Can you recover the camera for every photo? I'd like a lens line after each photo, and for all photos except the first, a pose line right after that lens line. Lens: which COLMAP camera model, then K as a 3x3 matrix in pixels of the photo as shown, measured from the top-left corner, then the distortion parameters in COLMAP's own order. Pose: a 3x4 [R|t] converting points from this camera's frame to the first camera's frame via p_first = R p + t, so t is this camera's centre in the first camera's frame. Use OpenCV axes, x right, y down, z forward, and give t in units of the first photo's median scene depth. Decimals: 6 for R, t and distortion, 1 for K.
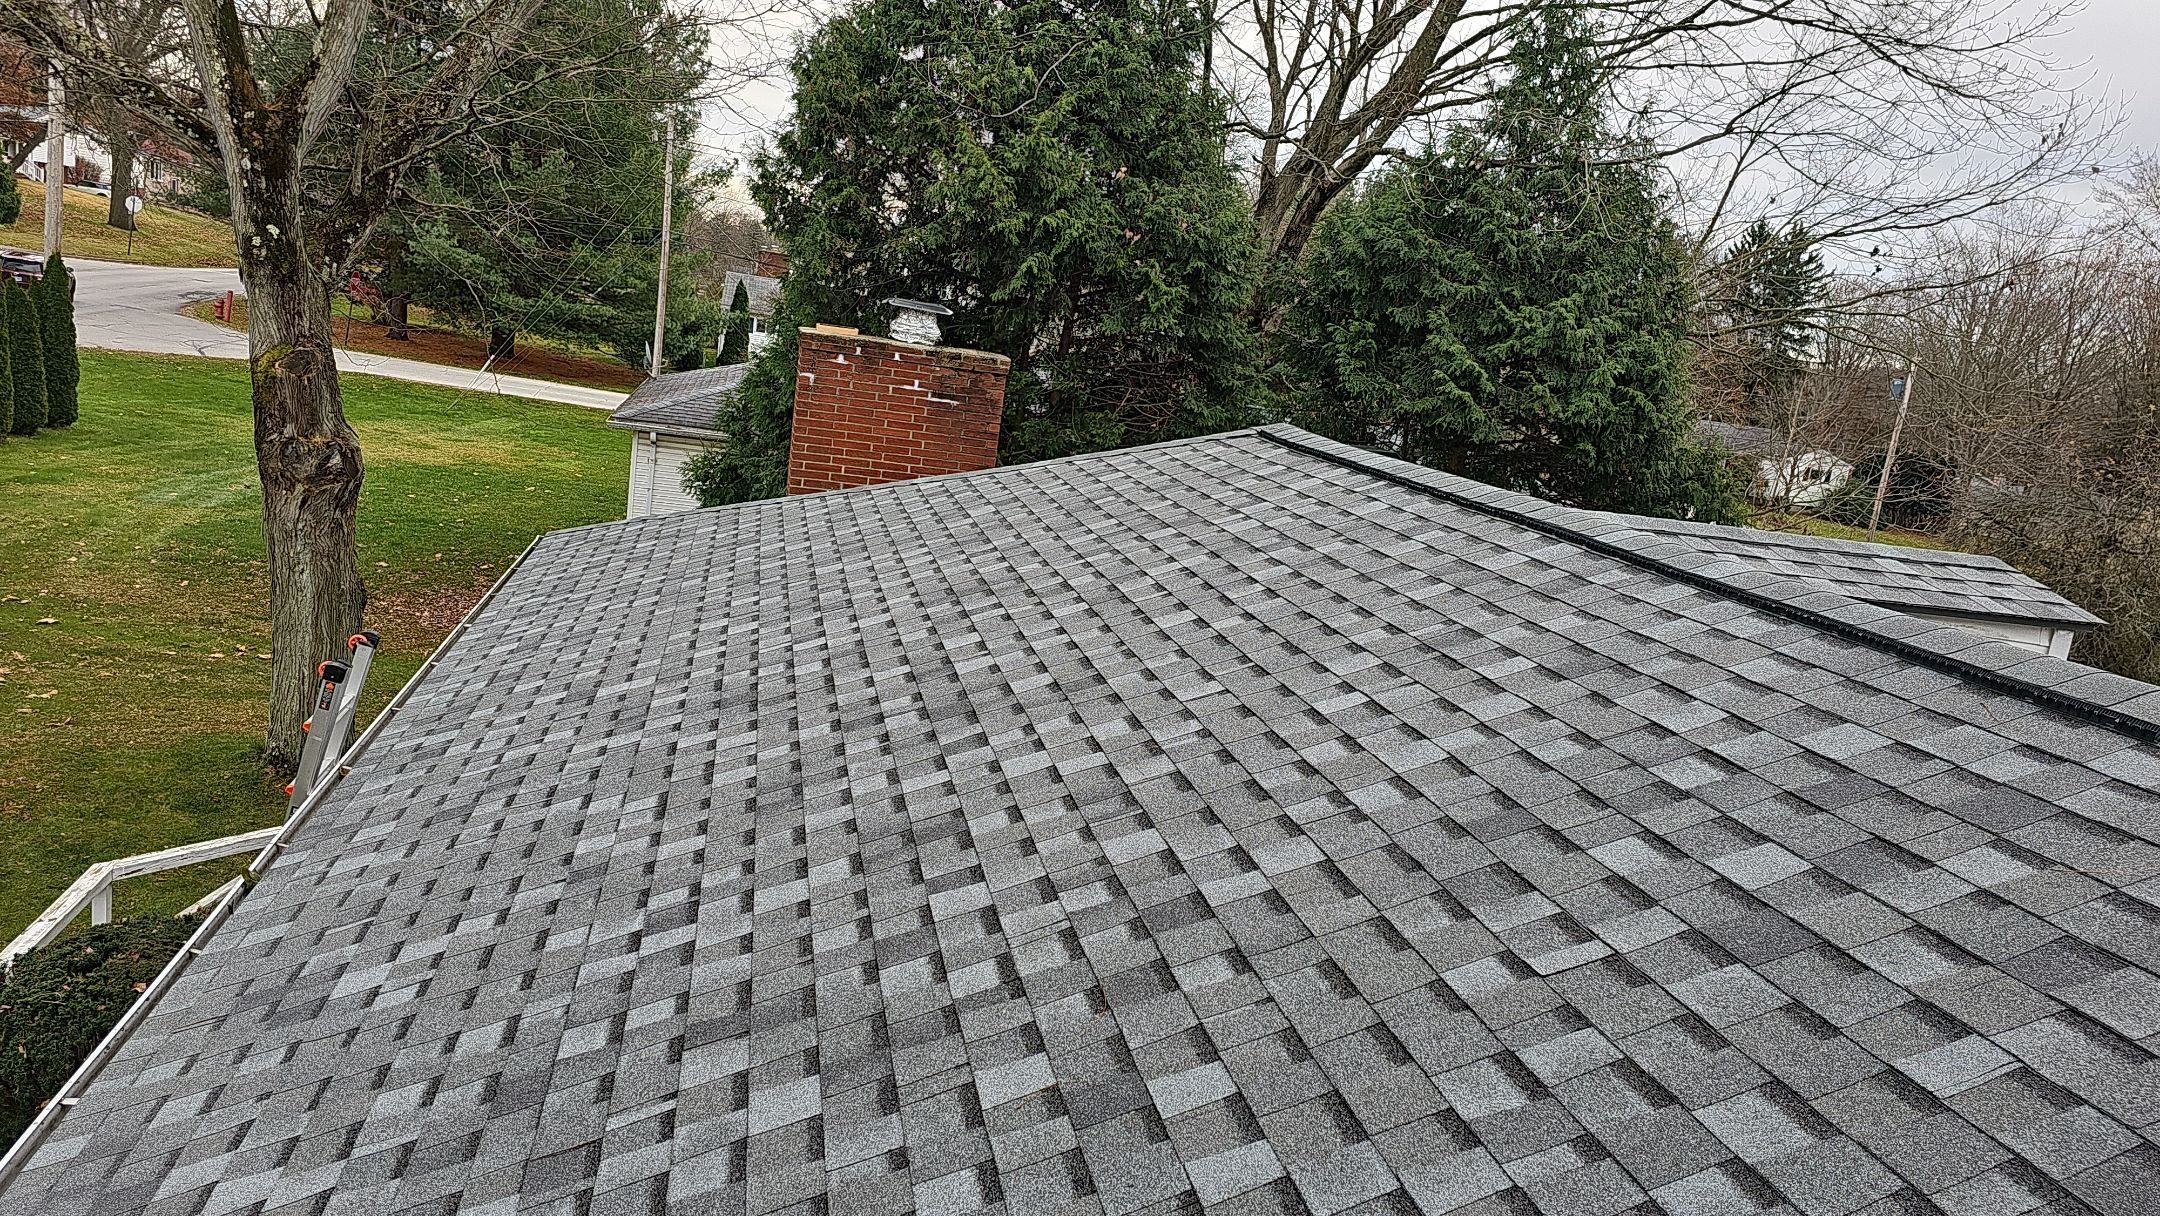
lens RADIAL K [[1454.8, 0, 1085.8], [0, 1454.8, 600.7], [0, 0, 1]] dist [0.062202, -0.045053]
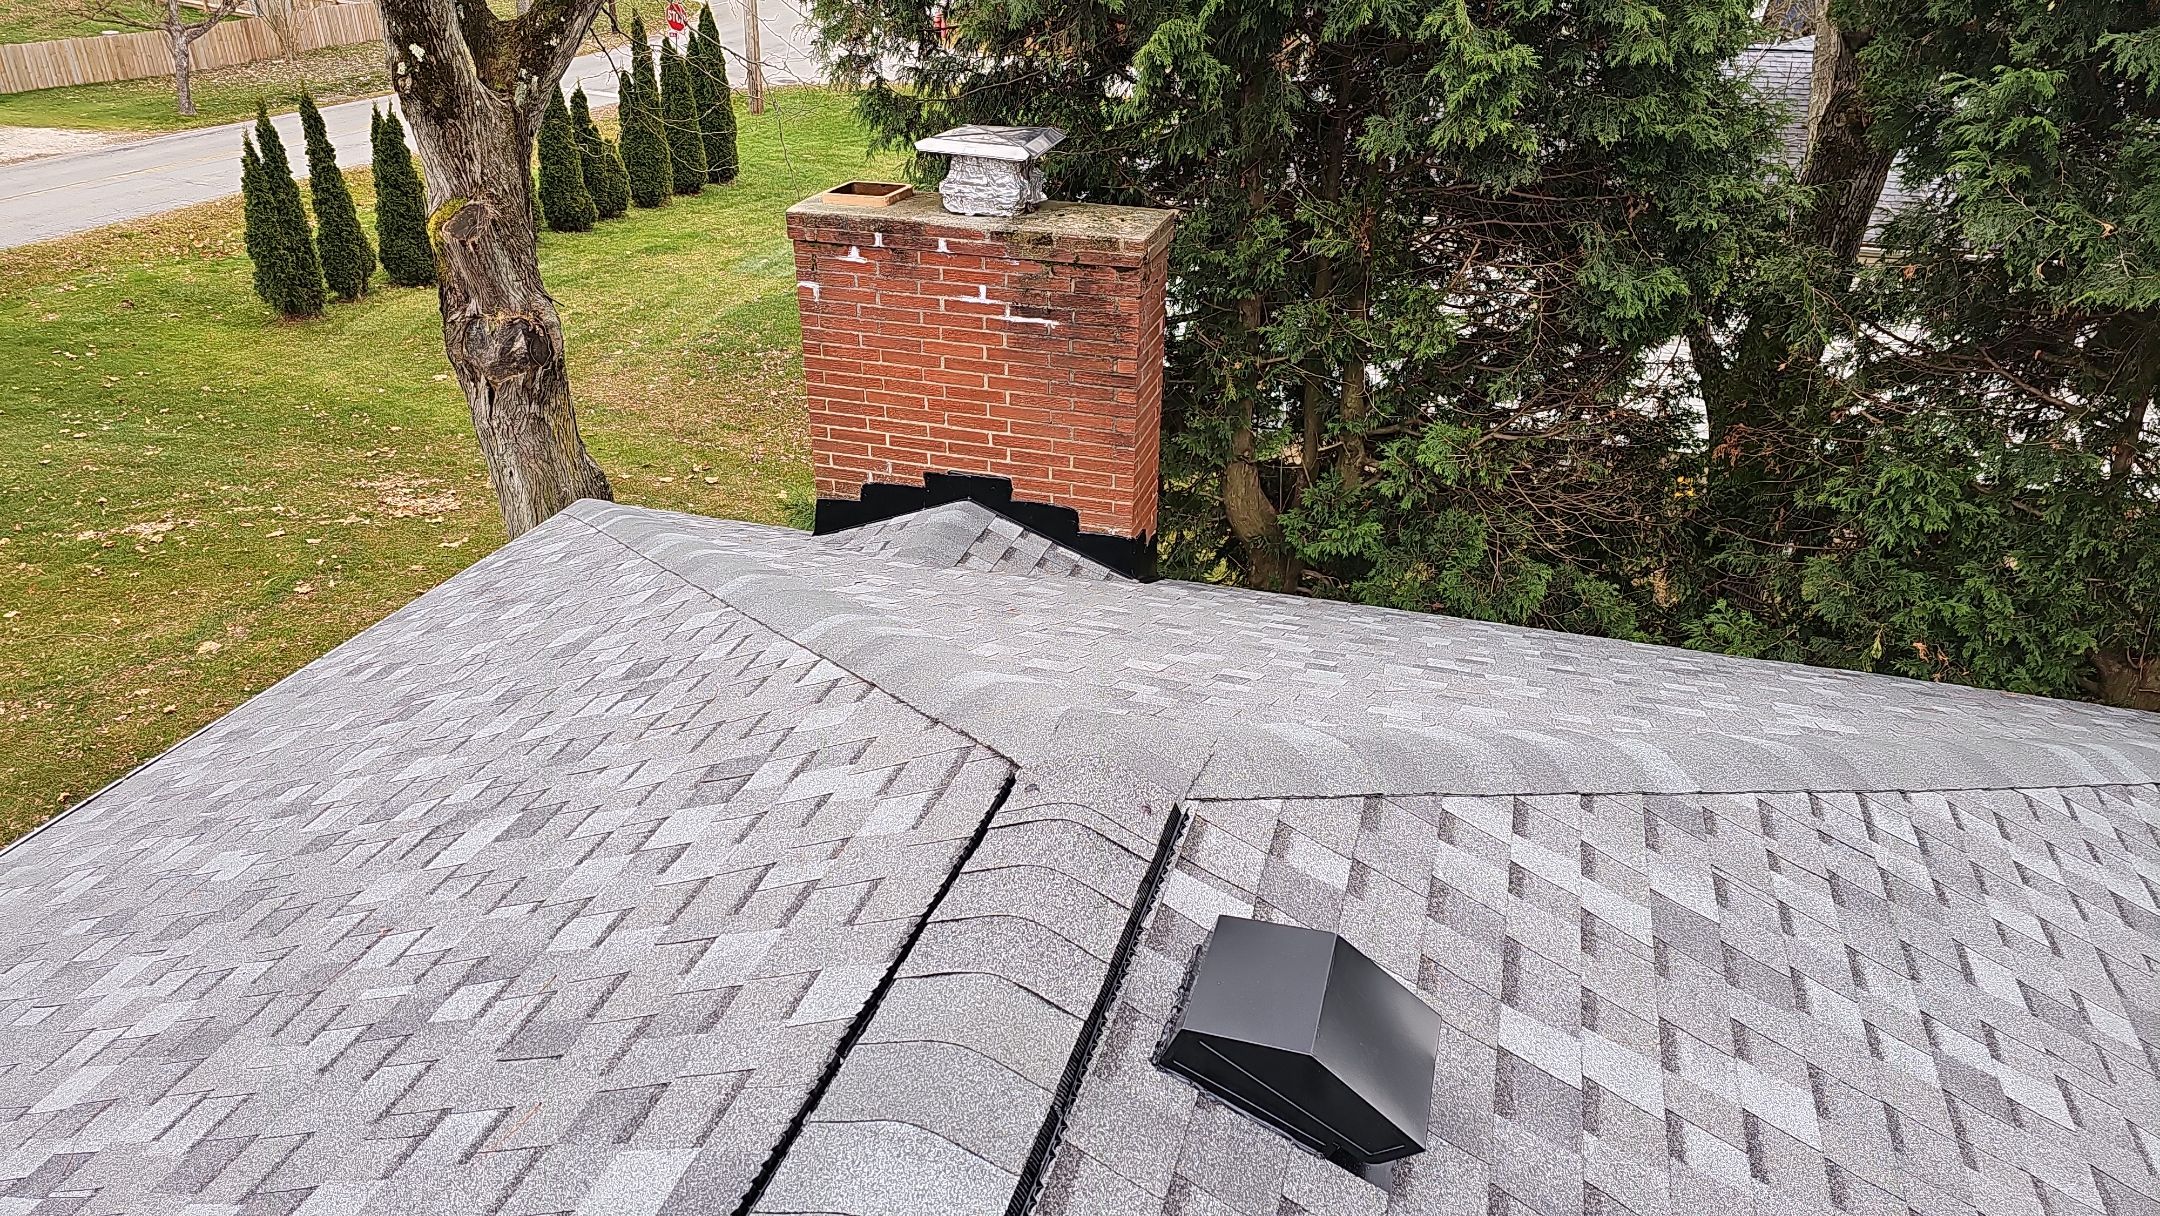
lens RADIAL K [[1454.8, 0, 1077.1], [0, 1454.8, 603.3], [0, 0, 1]] dist [0.062202, -0.045053]
pose [[0.862897, 0.103198, -0.494731, 0.171473], [0.012451, 0.974291, 0.224949, -0.134497], [0.505226, -0.200267, 0.839428, 0.450248]]
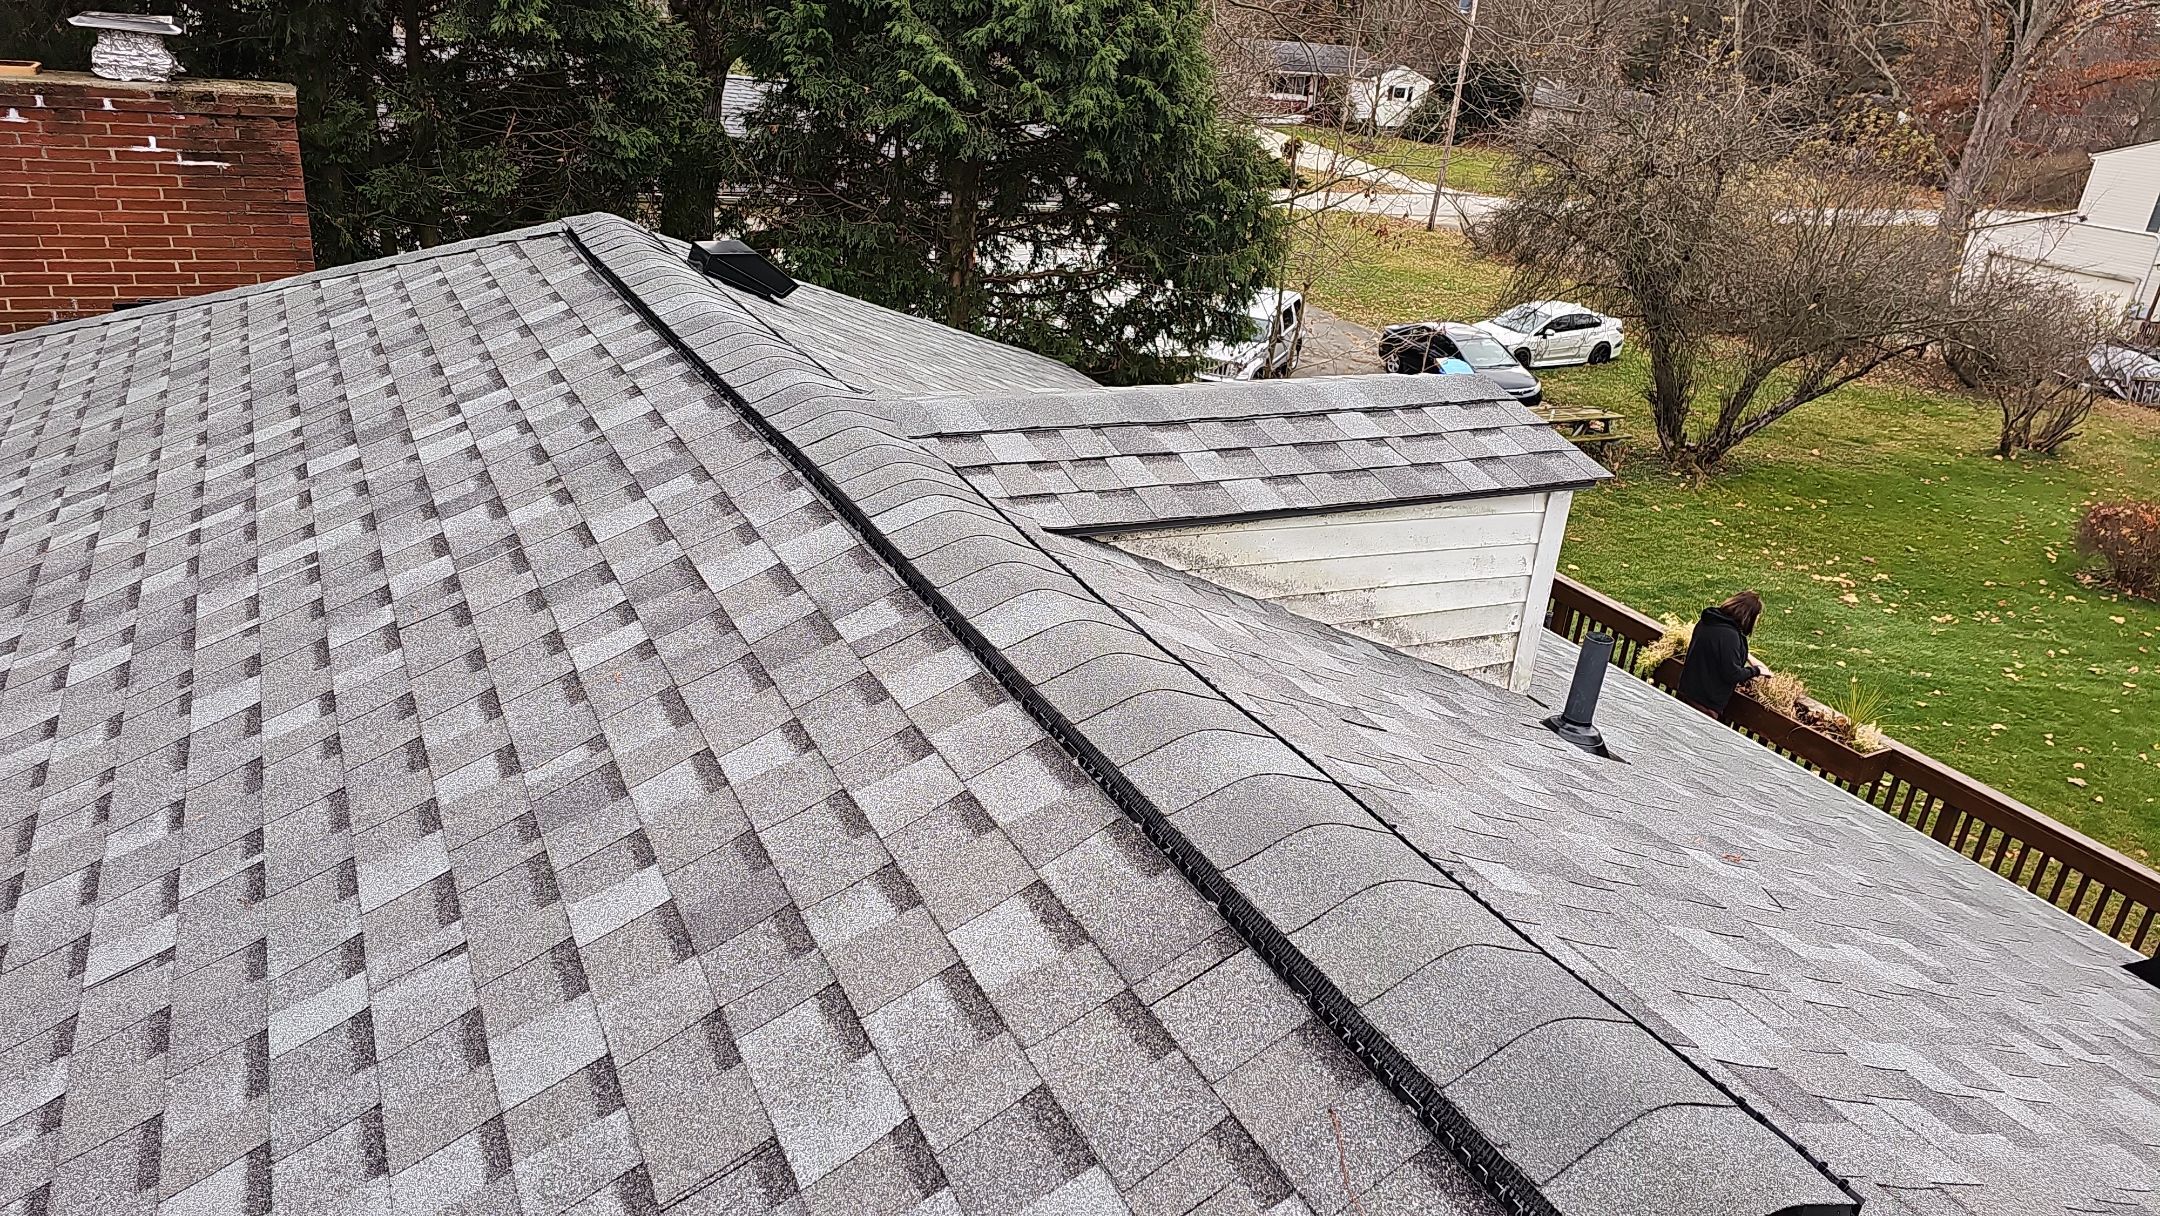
lens RADIAL K [[1454.8, 0, 1096.4], [0, 1454.8, 617.5], [0, 0, 1]] dist [0.062202, -0.045053]
pose [[0.963223, -0.154336, 0.219959, 0.108289], [0.097684, 0.963712, 0.248429, -0.052882], [-0.250318, -0.217806, 0.943346, 0.143687]]
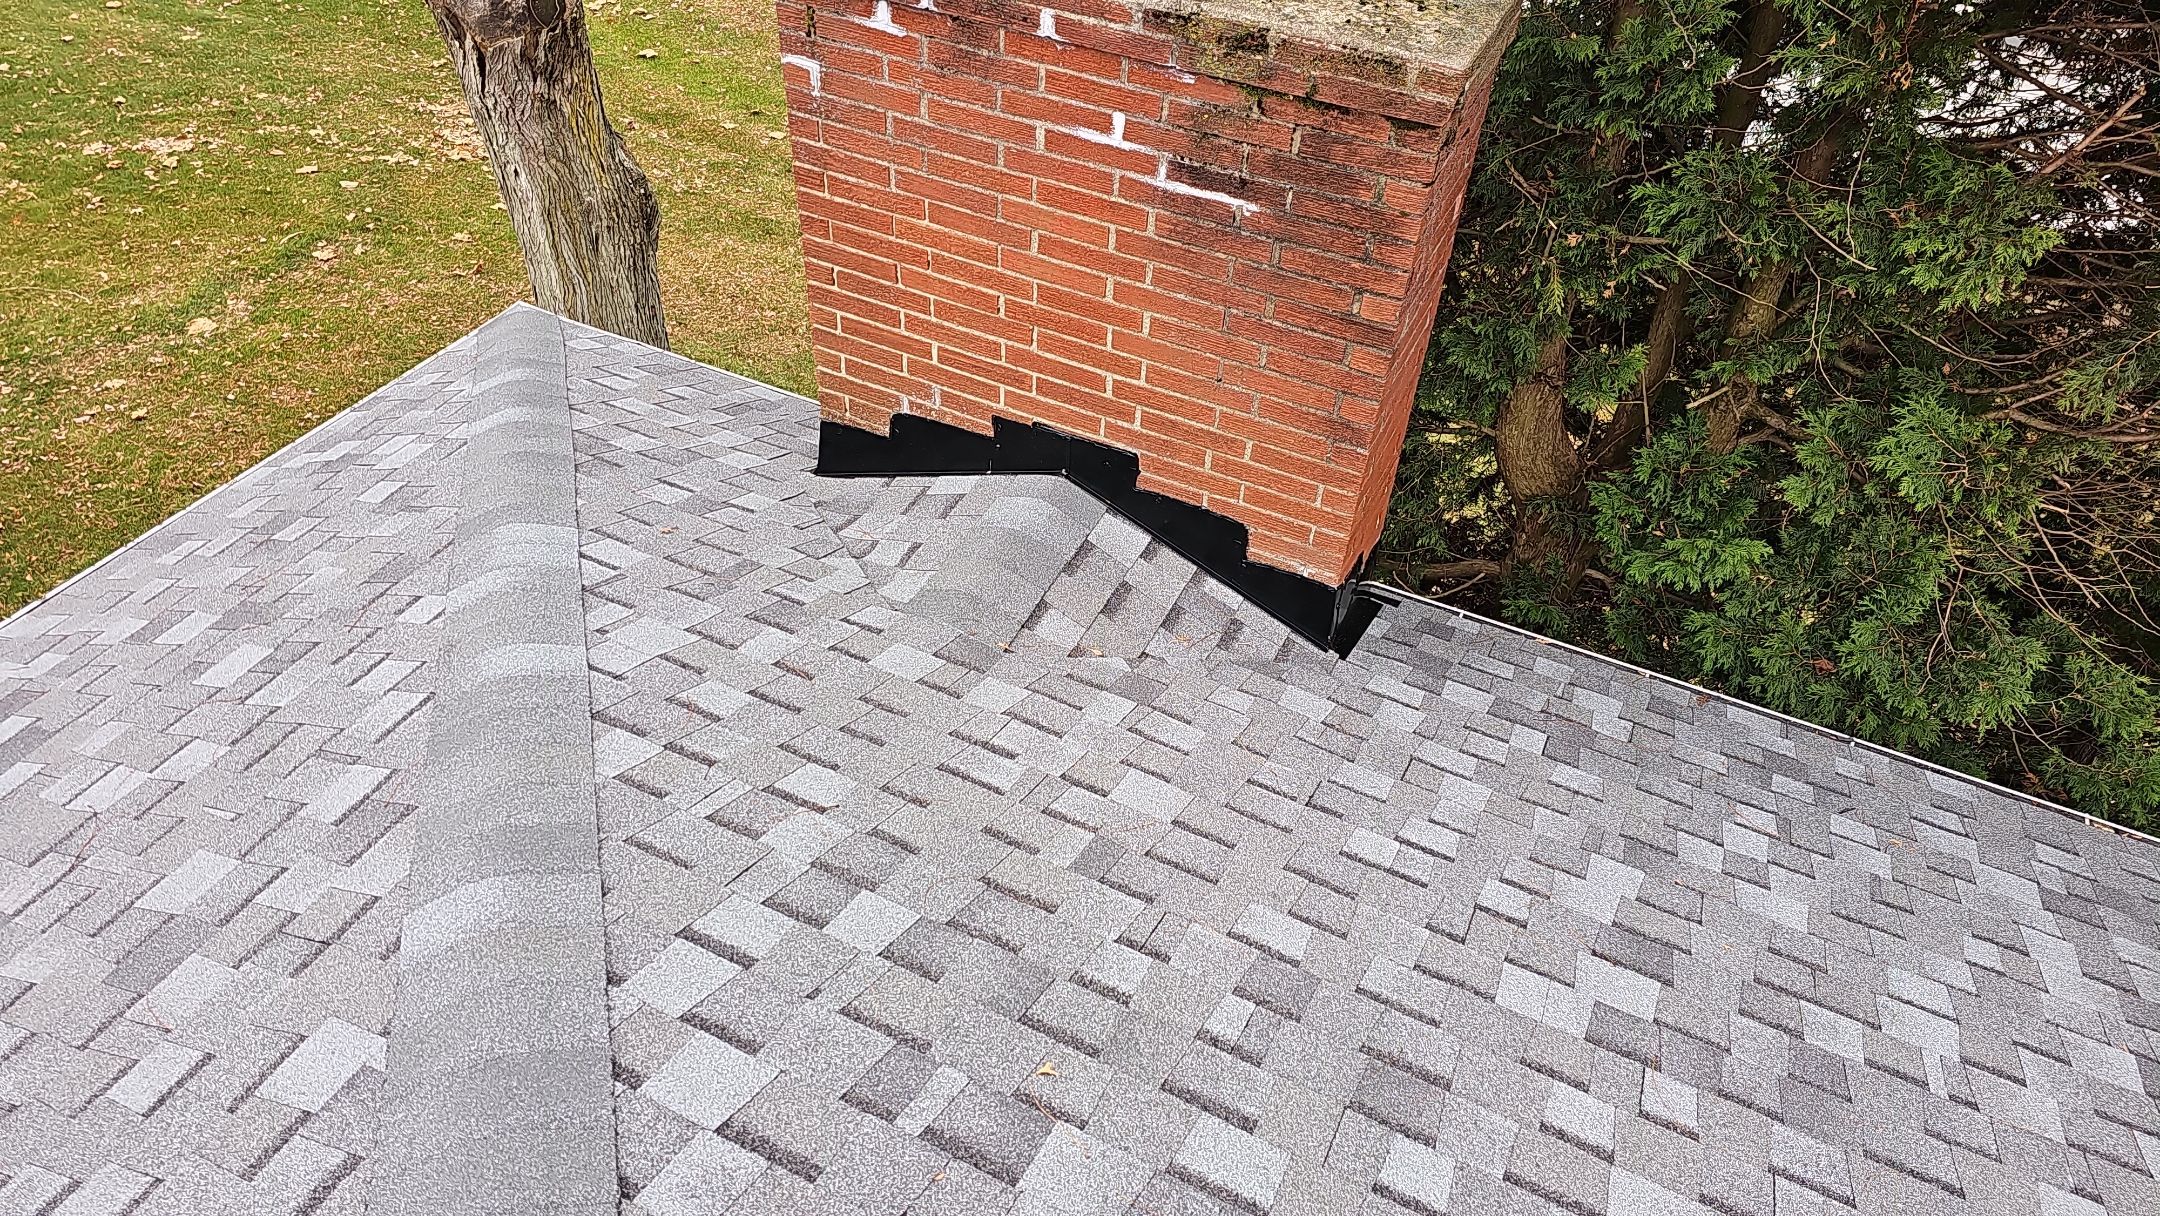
lens RADIAL K [[1454.8, 0, 1080.5], [0, 1454.8, 624.3], [0, 0, 1]] dist [0.062202, -0.045053]
pose [[0.780252, 0.342638, -0.523265, 0.050772], [-0.061362, 0.874499, 0.481131, -0.170745], [0.622448, -0.343295, 0.703354, 0.649390]]
